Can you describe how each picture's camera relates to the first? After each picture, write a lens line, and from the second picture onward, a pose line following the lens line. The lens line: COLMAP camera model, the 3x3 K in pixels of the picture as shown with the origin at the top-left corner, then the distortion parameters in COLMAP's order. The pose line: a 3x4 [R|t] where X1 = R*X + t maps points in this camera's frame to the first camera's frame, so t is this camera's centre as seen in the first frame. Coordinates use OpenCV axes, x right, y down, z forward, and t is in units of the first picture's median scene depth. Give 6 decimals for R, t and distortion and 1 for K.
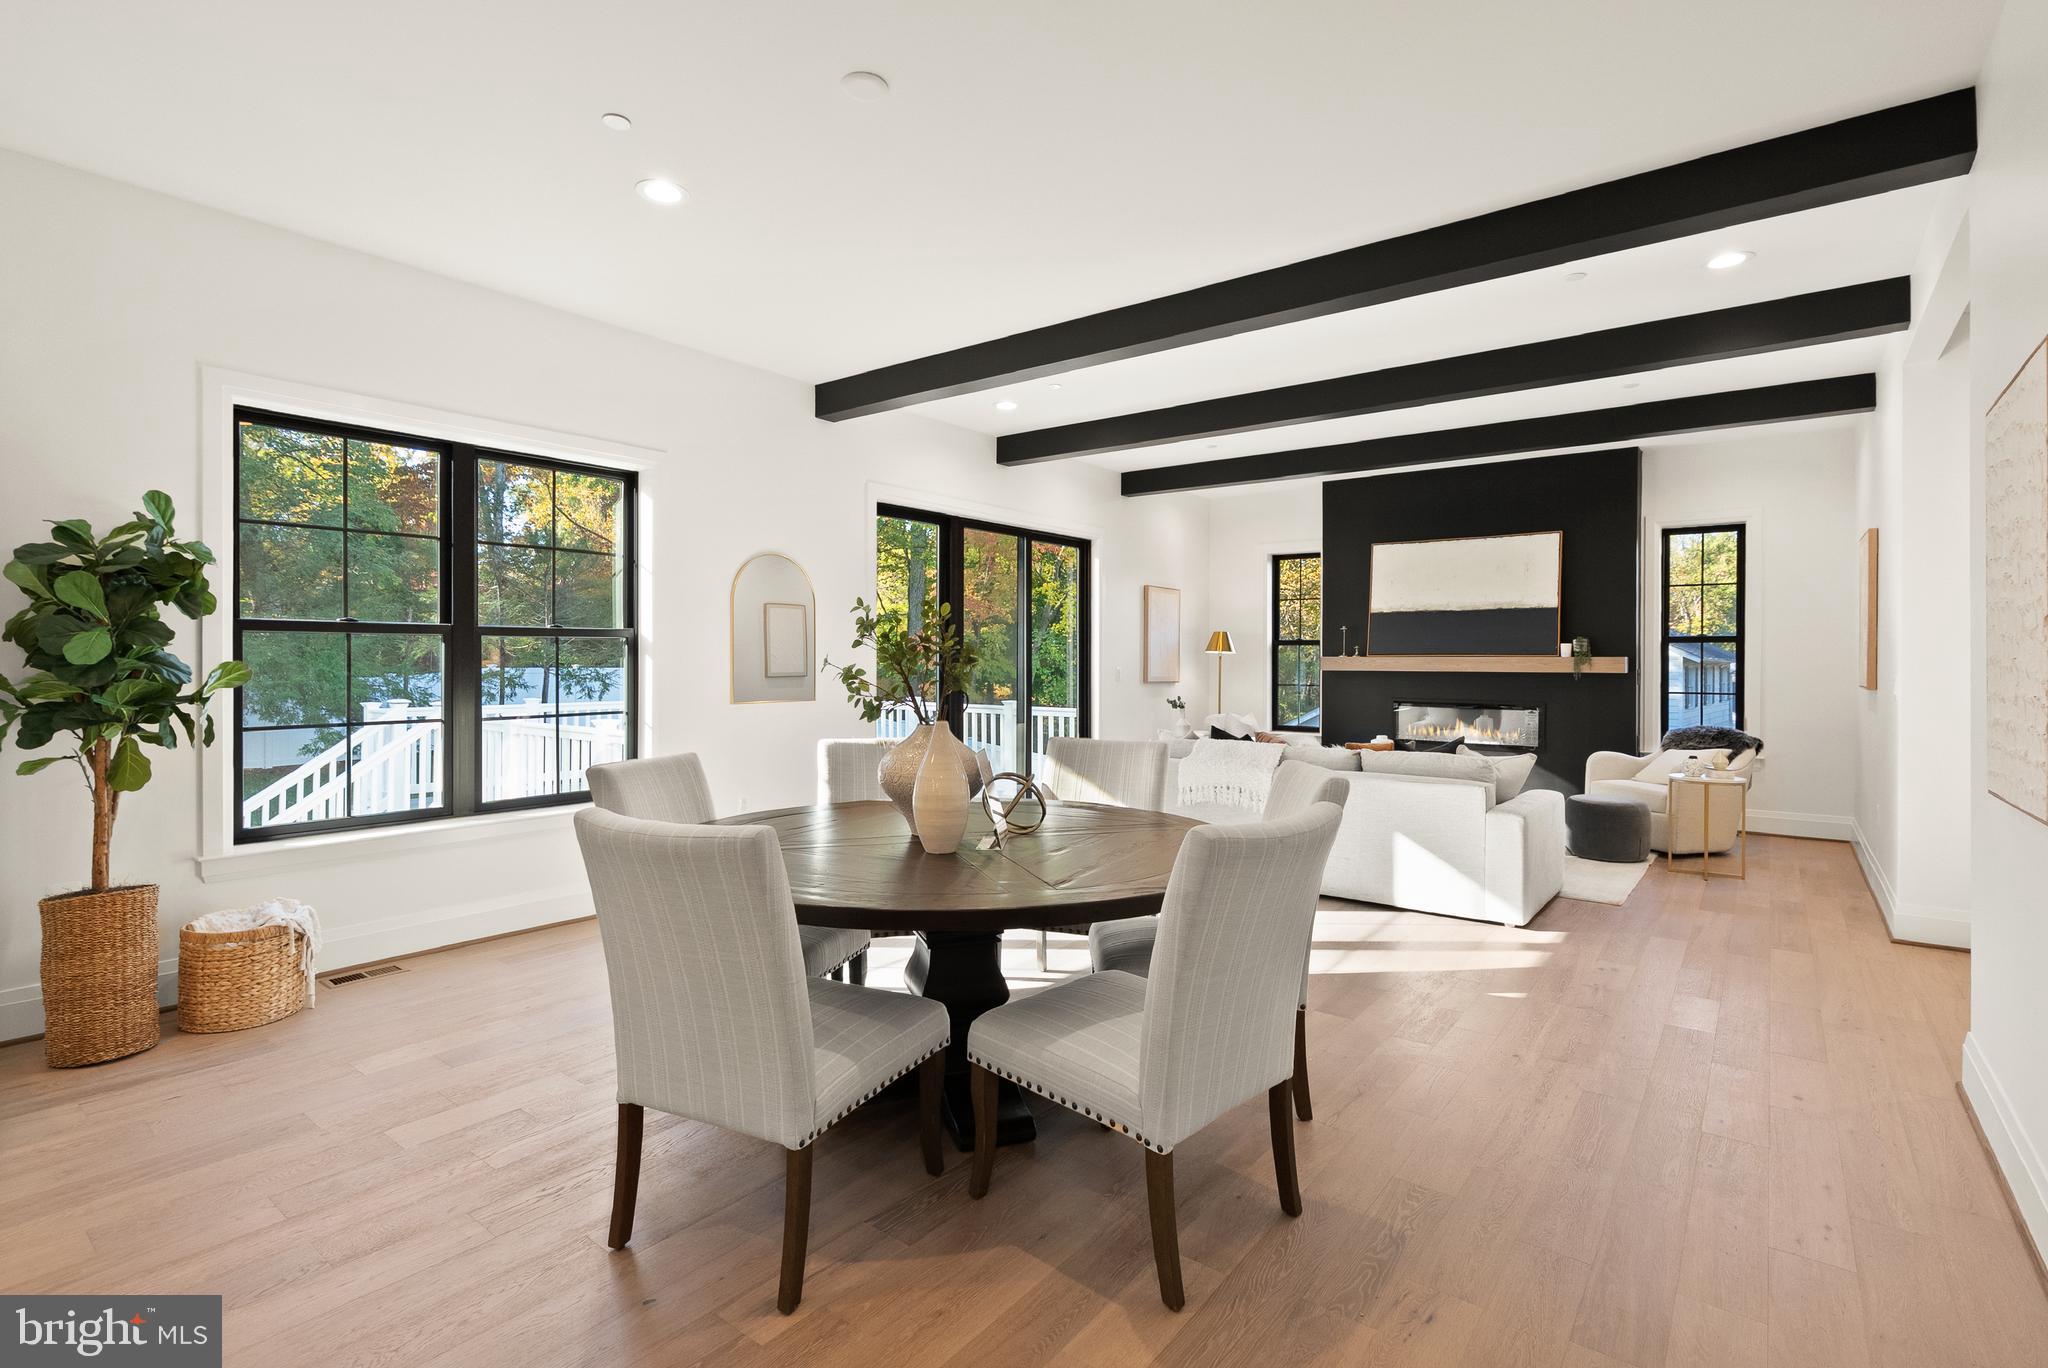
lens RADIAL K [[959.2, 0, 1017.5], [0, 959.2, 675.7], [0, 0, 1]] dist [0.012280, 0.000131]
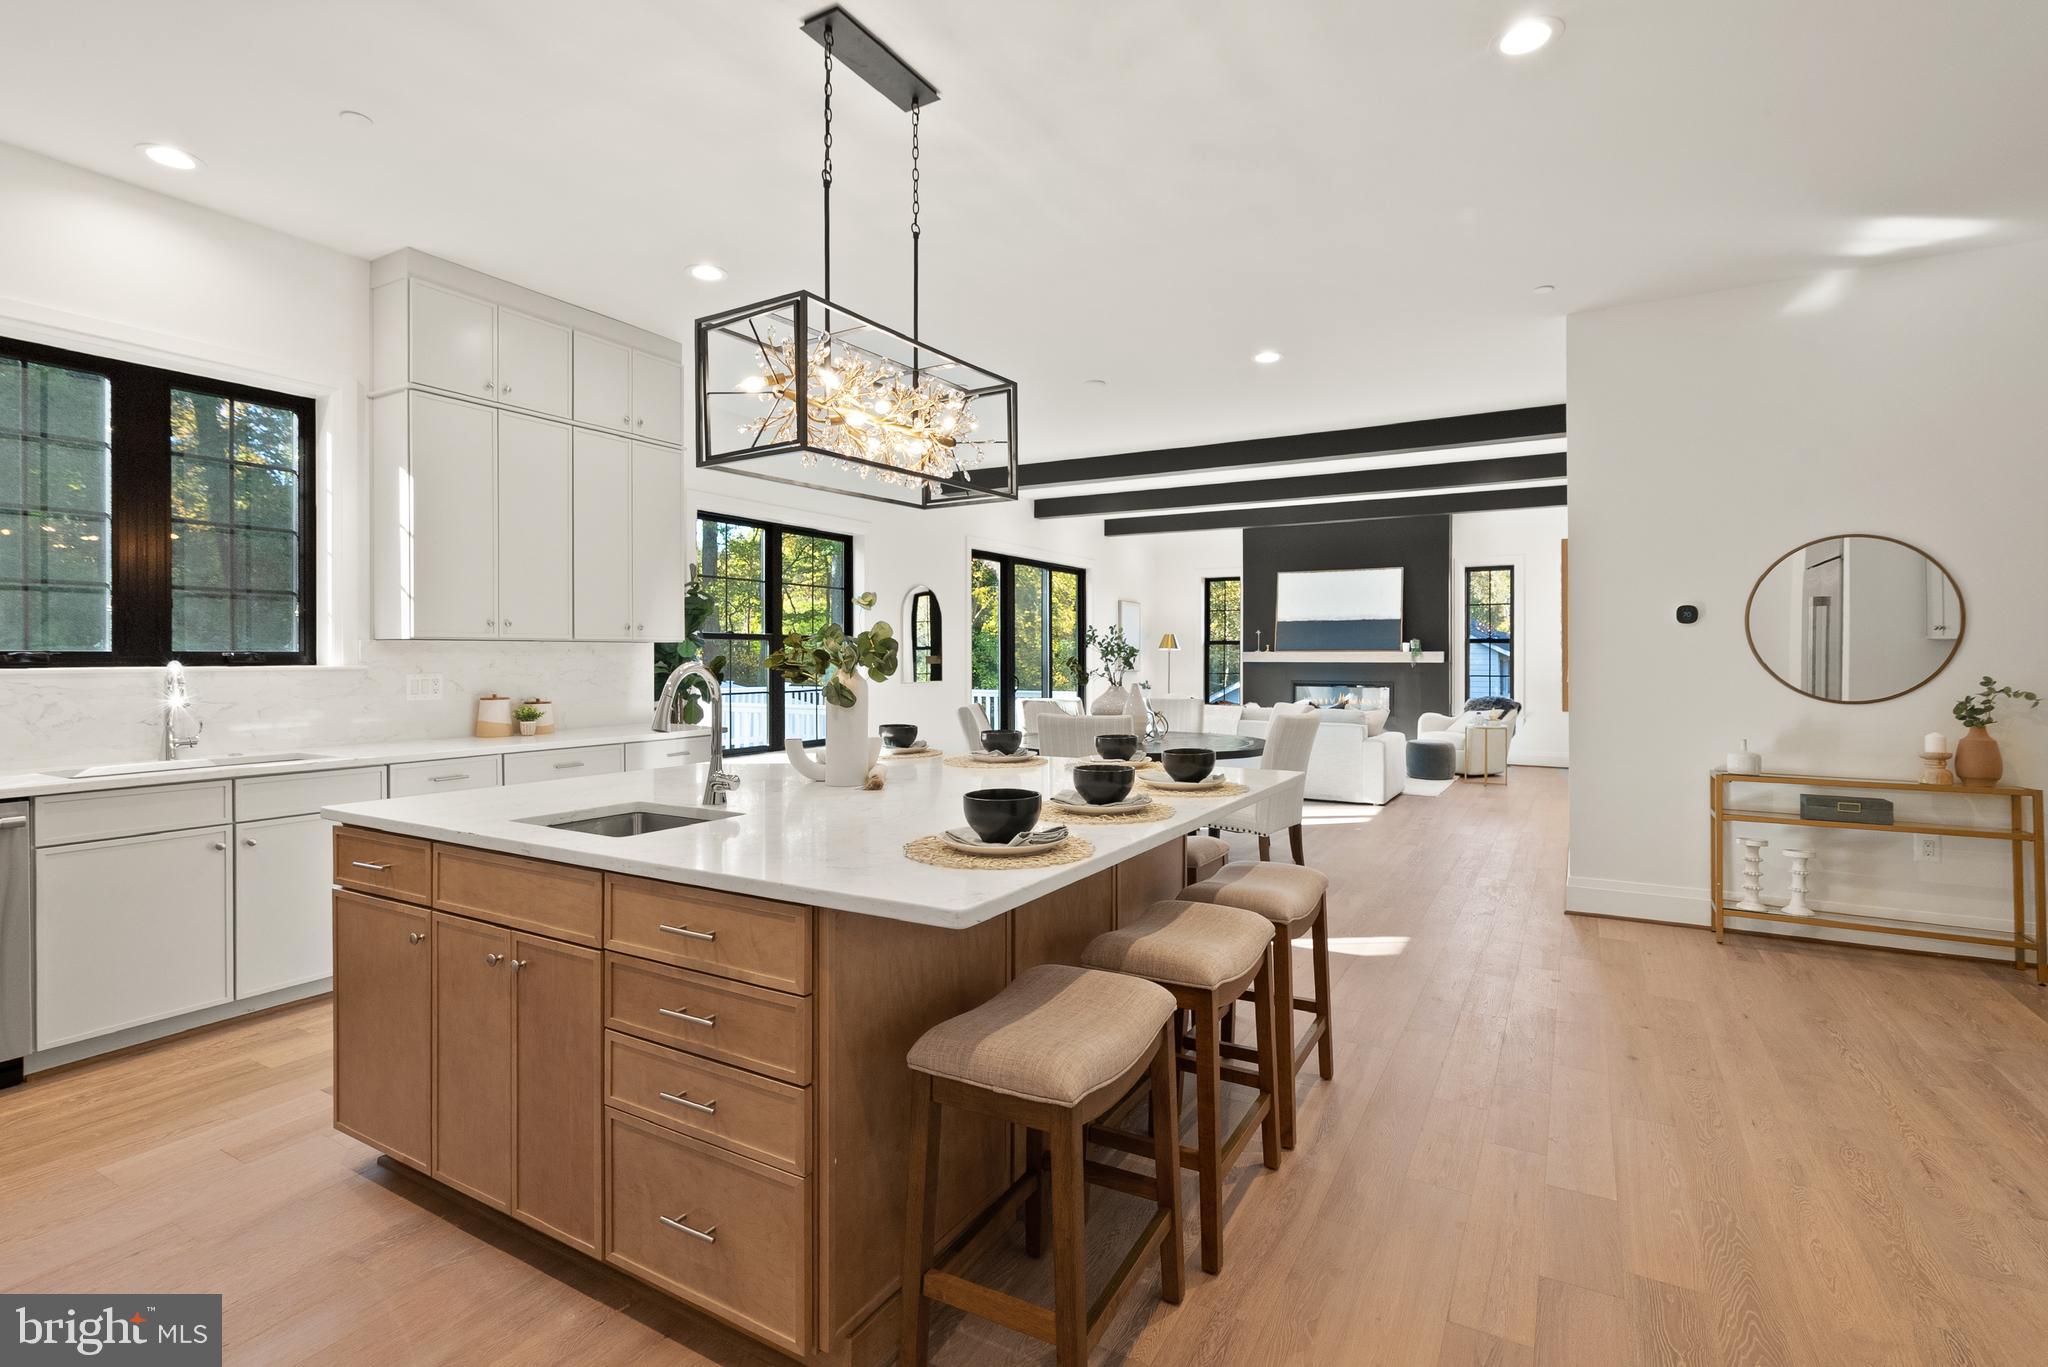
lens RADIAL K [[959.2, 0, 1021.8], [0, 959.2, 671.1], [0, 0, 1]] dist [0.012280, 0.000131]
pose [[0.991011, -0.005175, 0.133679, -0.225620], [0.005227, 0.999986, -0.000039, 0.007090], [-0.133677, 0.000738, 0.991025, -0.406322]]
